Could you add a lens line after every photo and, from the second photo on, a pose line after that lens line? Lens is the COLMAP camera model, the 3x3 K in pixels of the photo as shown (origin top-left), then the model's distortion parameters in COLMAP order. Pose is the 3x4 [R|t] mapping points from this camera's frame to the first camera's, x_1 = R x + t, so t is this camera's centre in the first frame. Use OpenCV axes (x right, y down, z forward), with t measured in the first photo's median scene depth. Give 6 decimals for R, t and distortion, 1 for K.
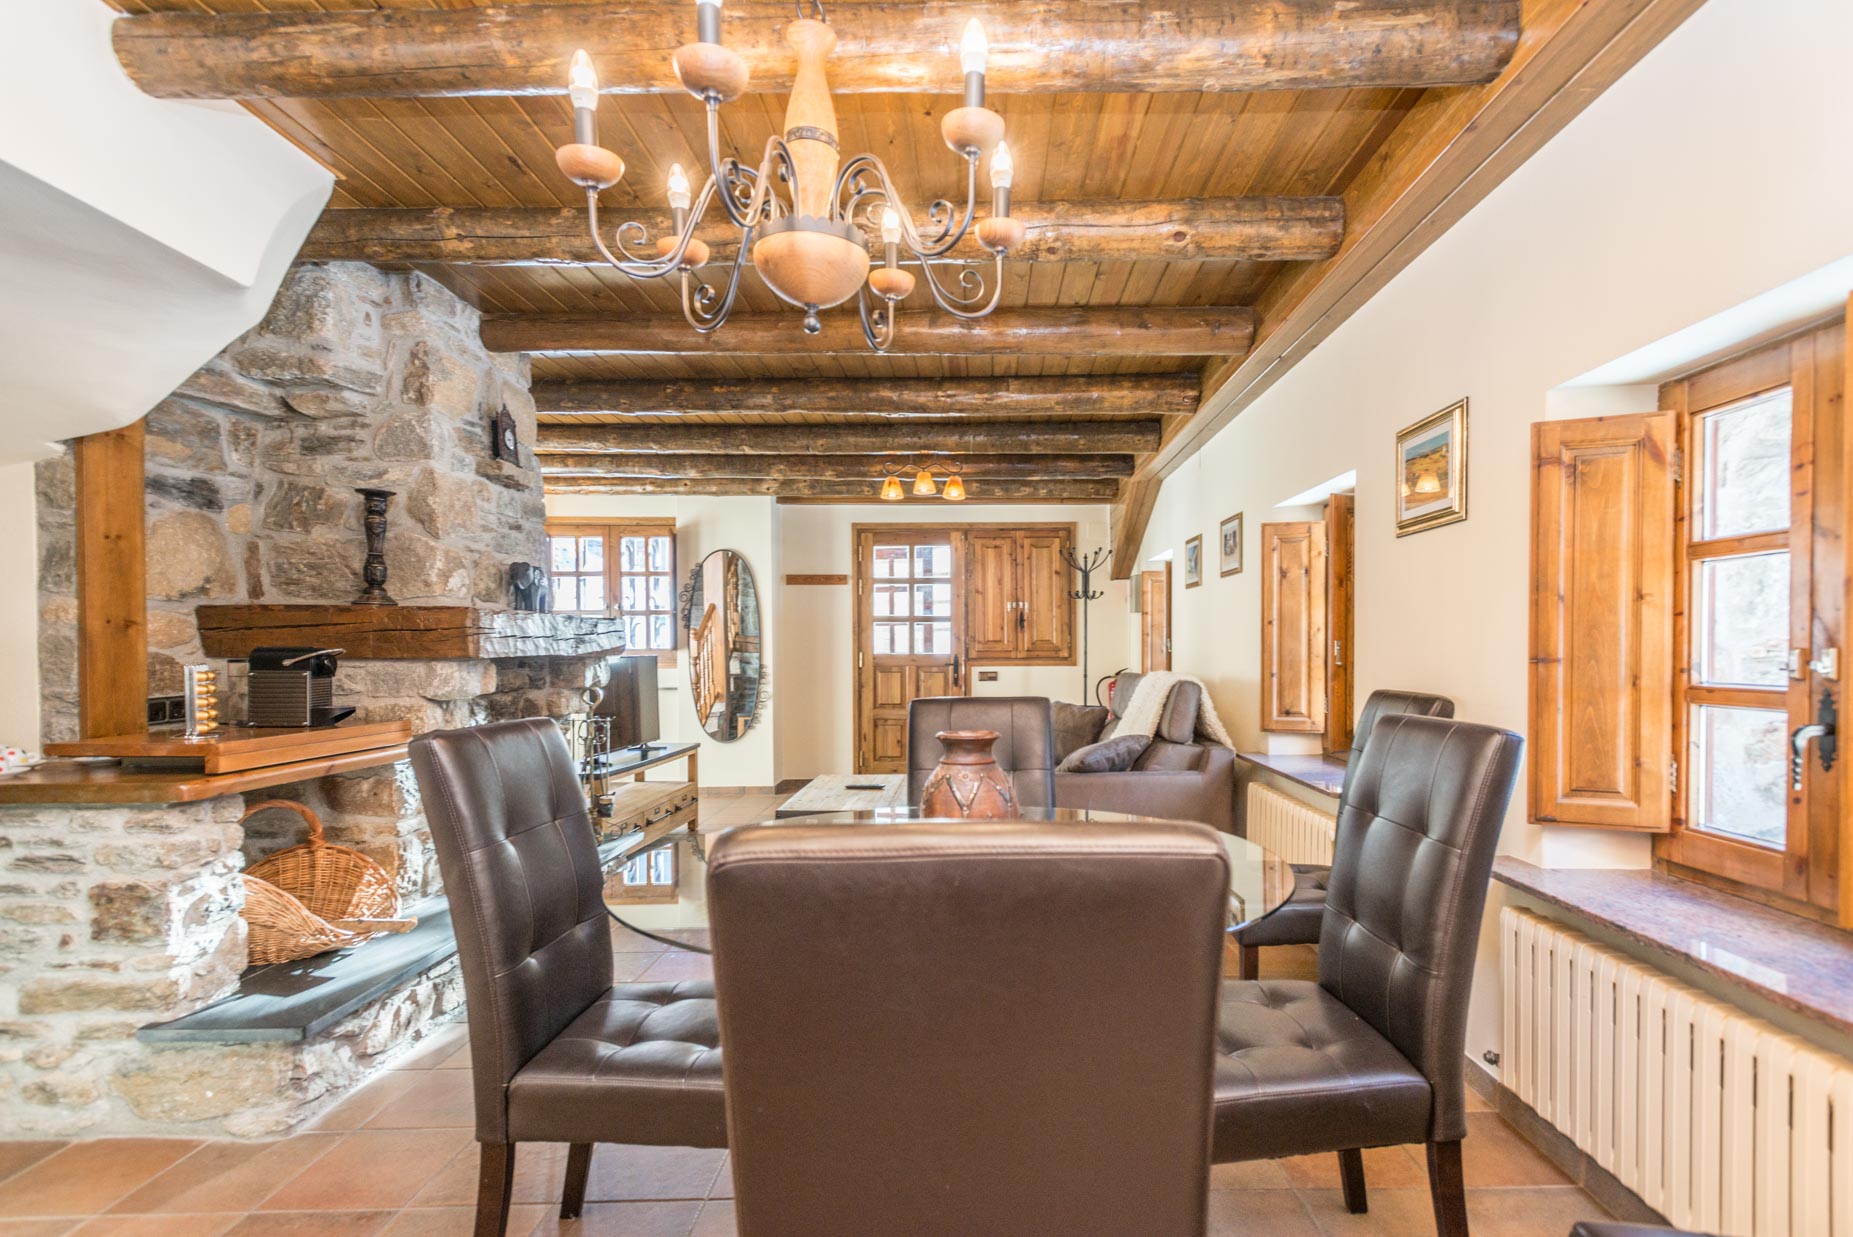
lens RADIAL K [[896.1, 0, 965.7], [0, 896.1, 659.0], [0, 0, 1]] dist [0.017670, -0.004313]
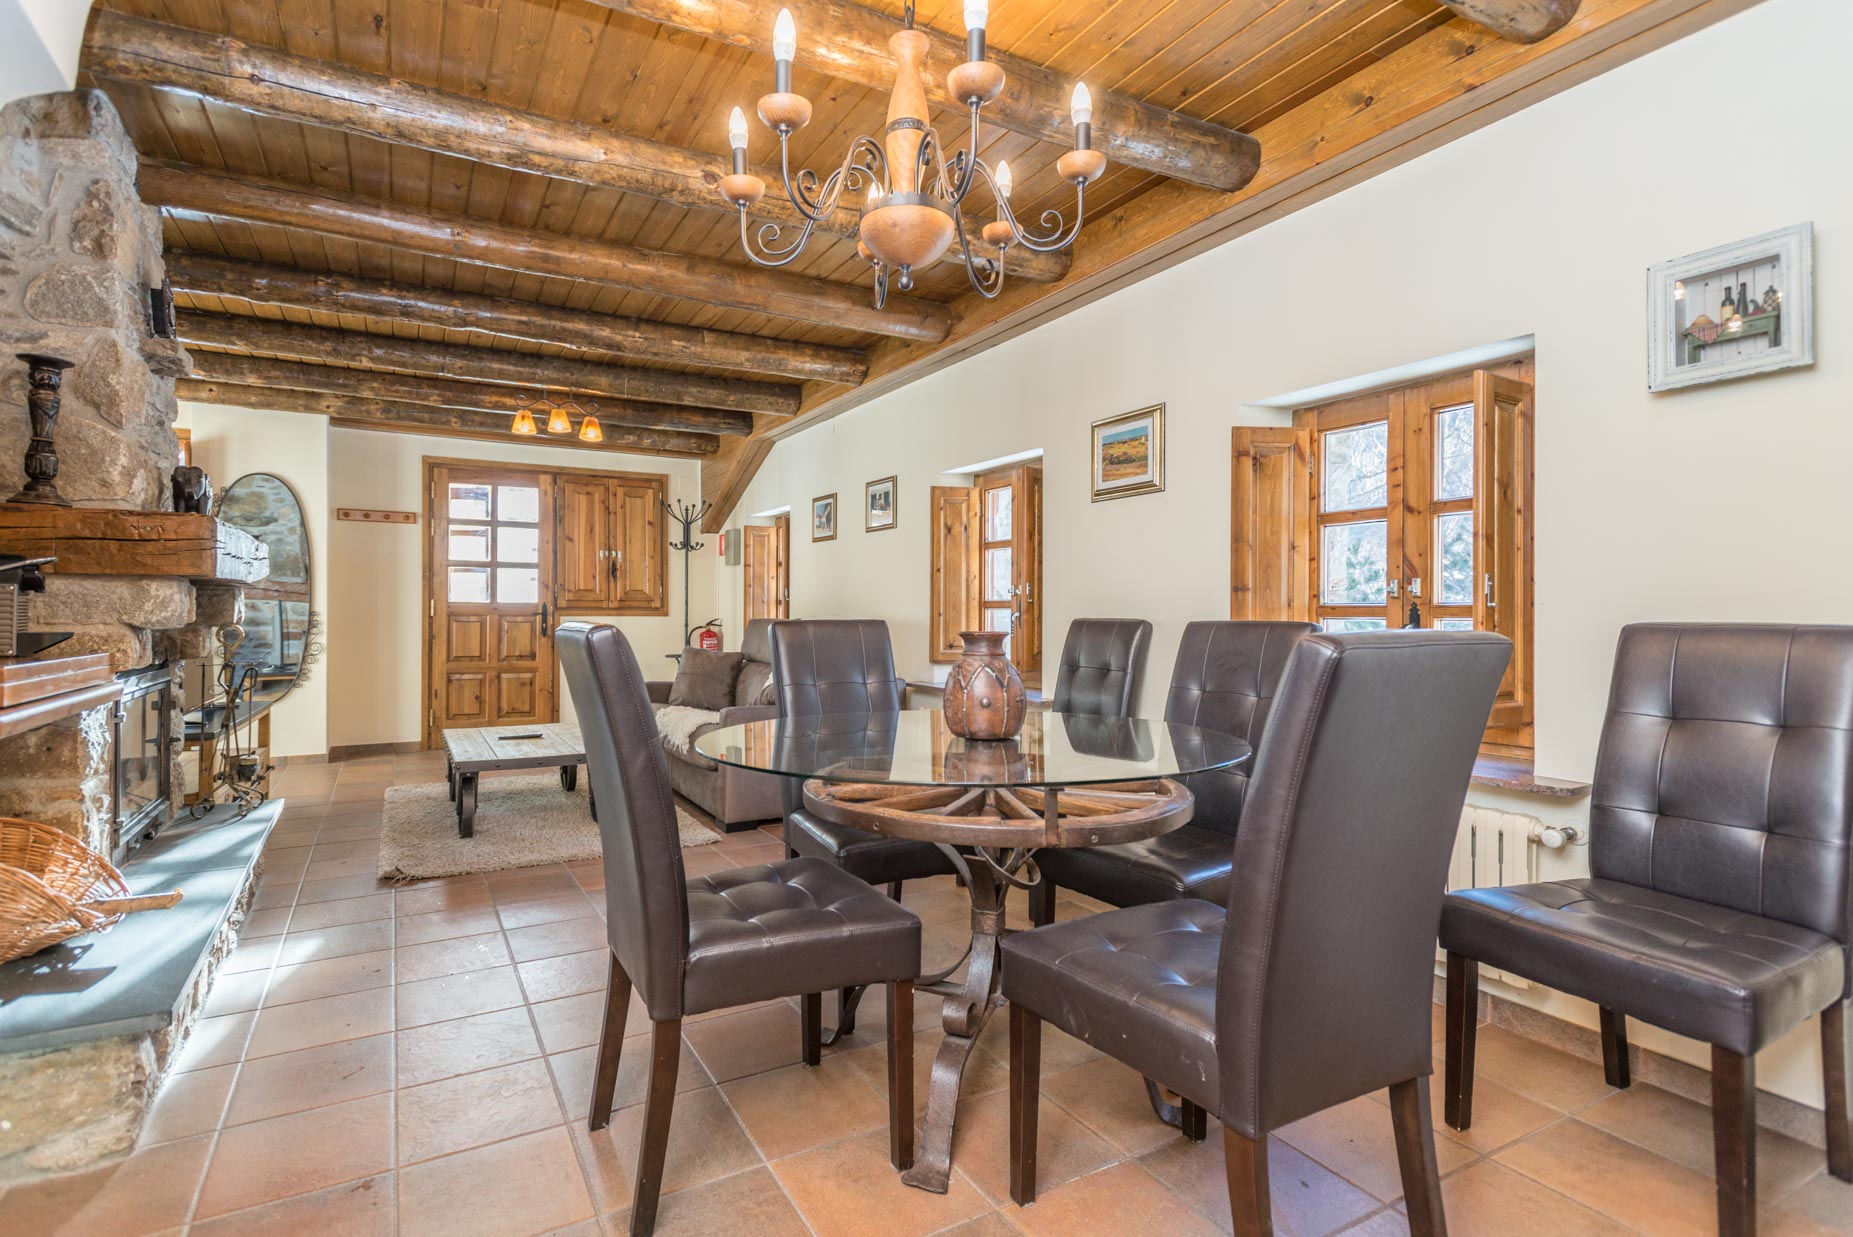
lens RADIAL K [[896.1, 0, 872.6], [0, 896.1, 604.5], [0, 0, 1]] dist [0.017670, -0.004313]
pose [[0.889939, 0.011202, 0.455941, -0.357067], [-0.002554, 0.999805, -0.019579, 0.036291], [-0.456072, 0.016259, 0.889795, -0.013855]]
